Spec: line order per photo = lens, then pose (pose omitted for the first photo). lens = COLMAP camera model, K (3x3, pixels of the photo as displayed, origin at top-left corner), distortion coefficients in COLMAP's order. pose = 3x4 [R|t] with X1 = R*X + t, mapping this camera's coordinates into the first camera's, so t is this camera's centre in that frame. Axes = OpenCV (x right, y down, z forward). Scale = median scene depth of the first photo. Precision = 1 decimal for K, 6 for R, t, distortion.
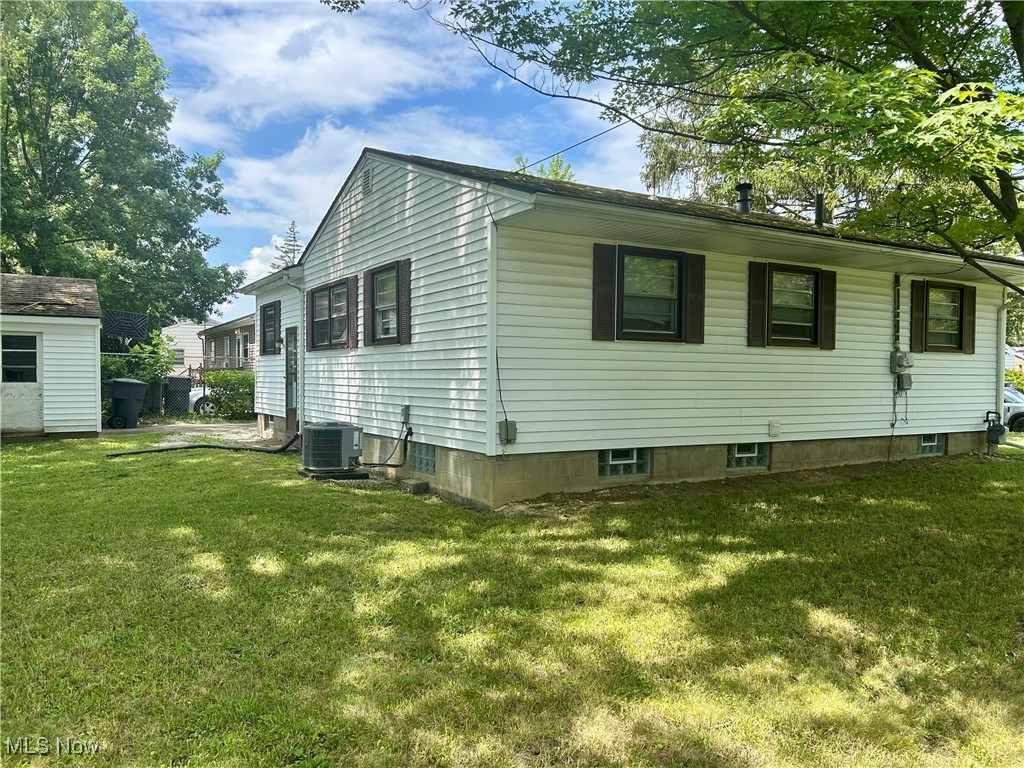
lens RADIAL K [[776.3, 0, 512.0], [0, 776.3, 384.0], [0, 0, 1]] dist [0.010656, -0.004134]
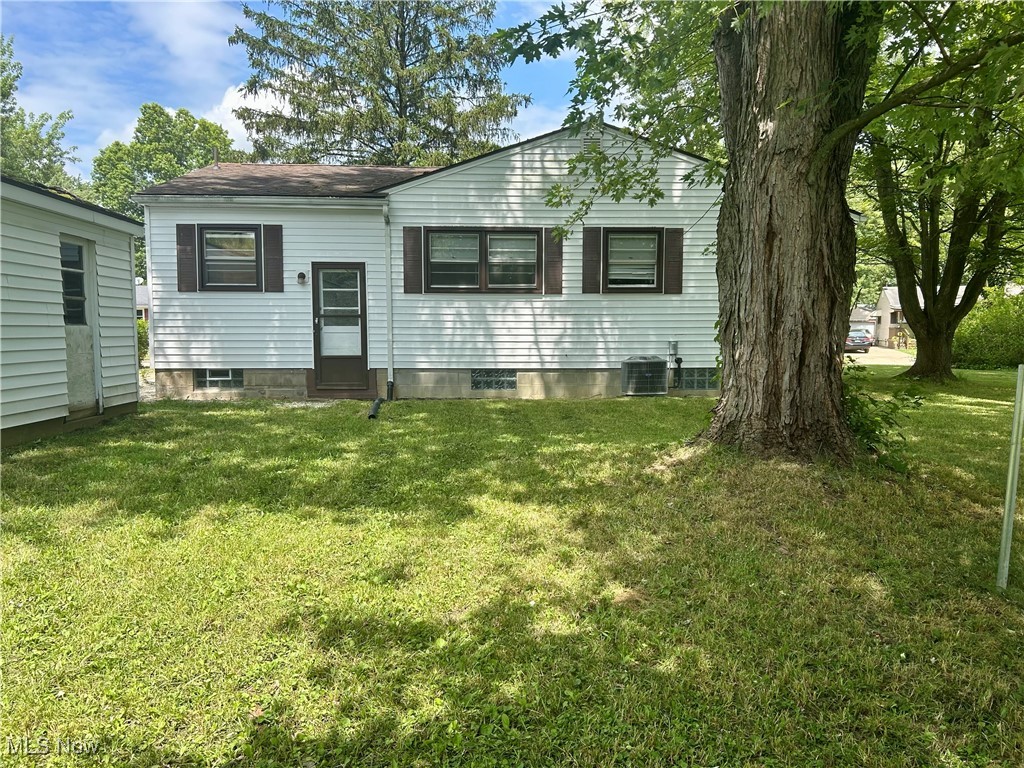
lens RADIAL K [[776.3, 0, 512.0], [0, 776.3, 384.0], [0, 0, 1]] dist [0.010656, -0.004134]
pose [[0.465967, -0.062014, 0.882626, -1.141094], [0.017675, 0.997994, 0.060788, 0.013319], [-0.884626, -0.012725, 0.466128, 0.500040]]
